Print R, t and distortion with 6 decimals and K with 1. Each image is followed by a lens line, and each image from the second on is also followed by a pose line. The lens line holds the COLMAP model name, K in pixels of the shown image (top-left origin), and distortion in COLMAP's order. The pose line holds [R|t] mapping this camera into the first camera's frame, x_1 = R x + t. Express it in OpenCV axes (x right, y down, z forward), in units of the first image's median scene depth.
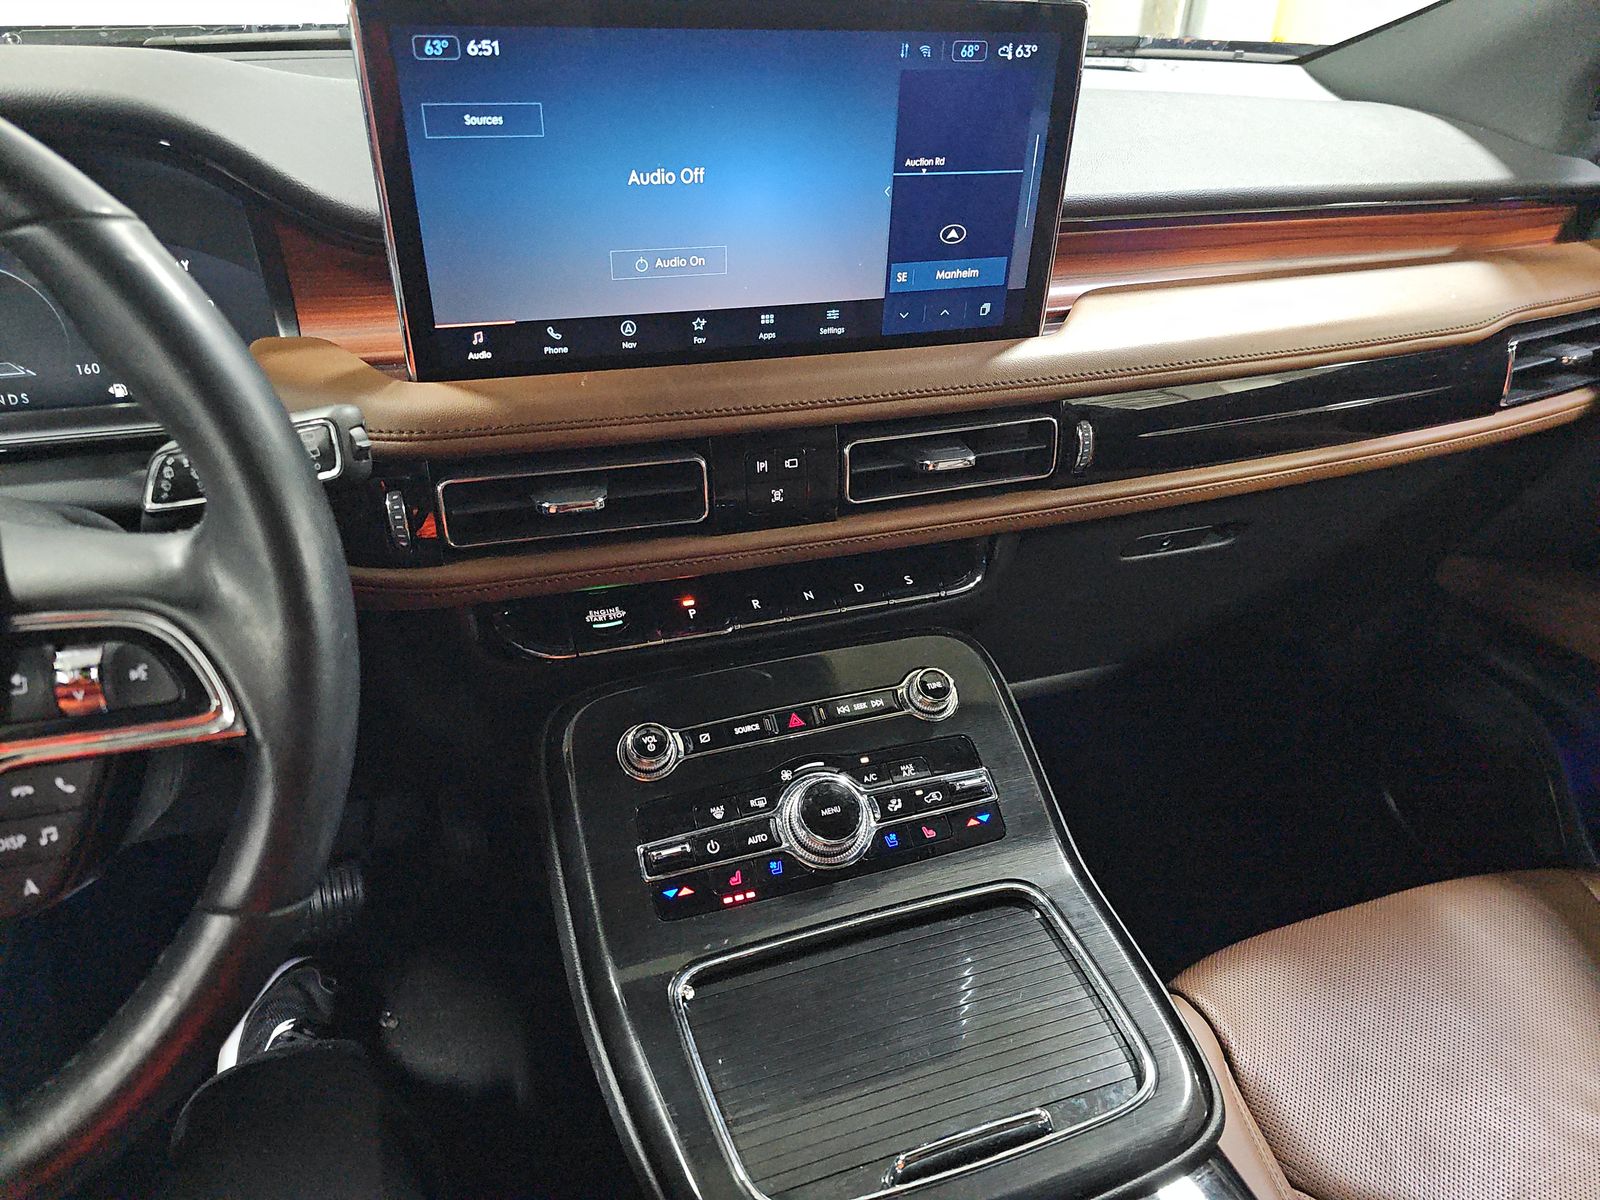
lens RADIAL K [[1062.7, 0, 800.0], [0, 1062.7, 600.0], [0, 0, 1]] dist [0.144722, -0.149786]
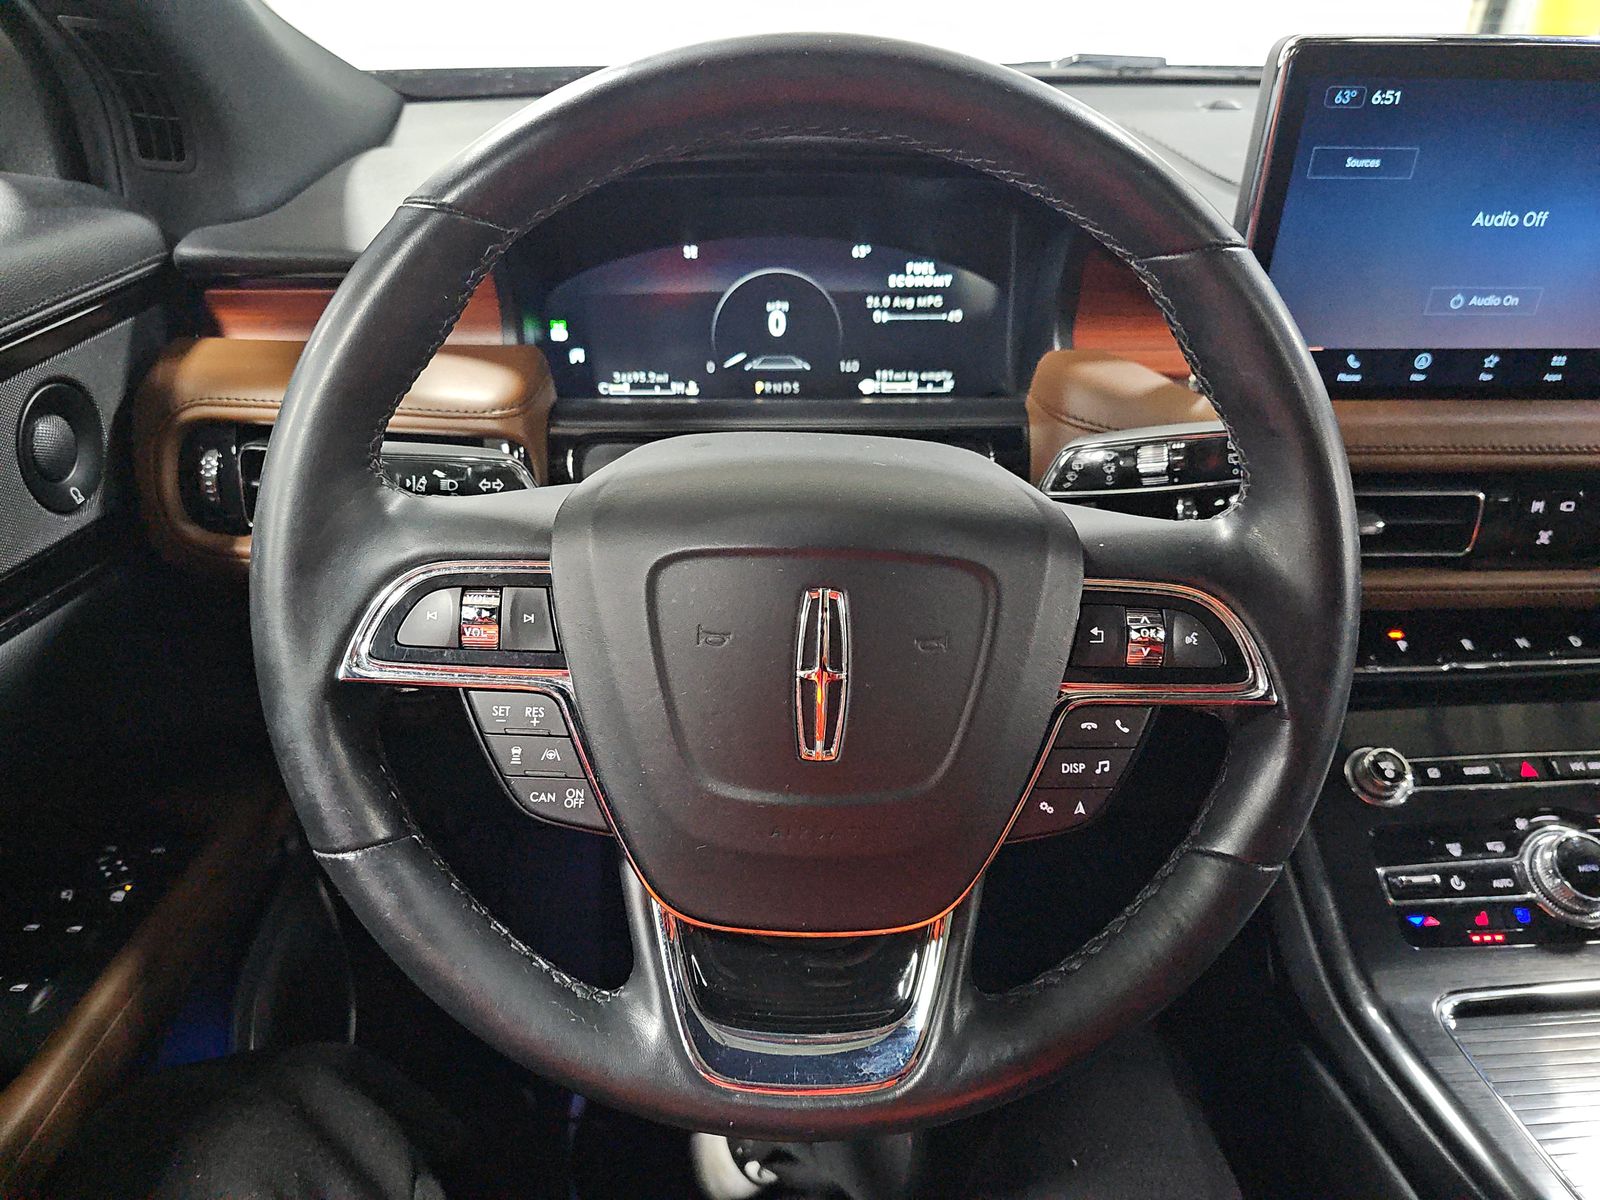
lens RADIAL K [[1078.1, 0, 800.0], [0, 1078.1, 600.0], [0, 0, 1]] dist [0.064753, -0.059326]
pose [[0.971955, 0.120907, -0.201703, -0.502031], [-0.125781, 0.991992, -0.011476, 0.058890], [0.198700, 0.036524, 0.979380, -0.126607]]
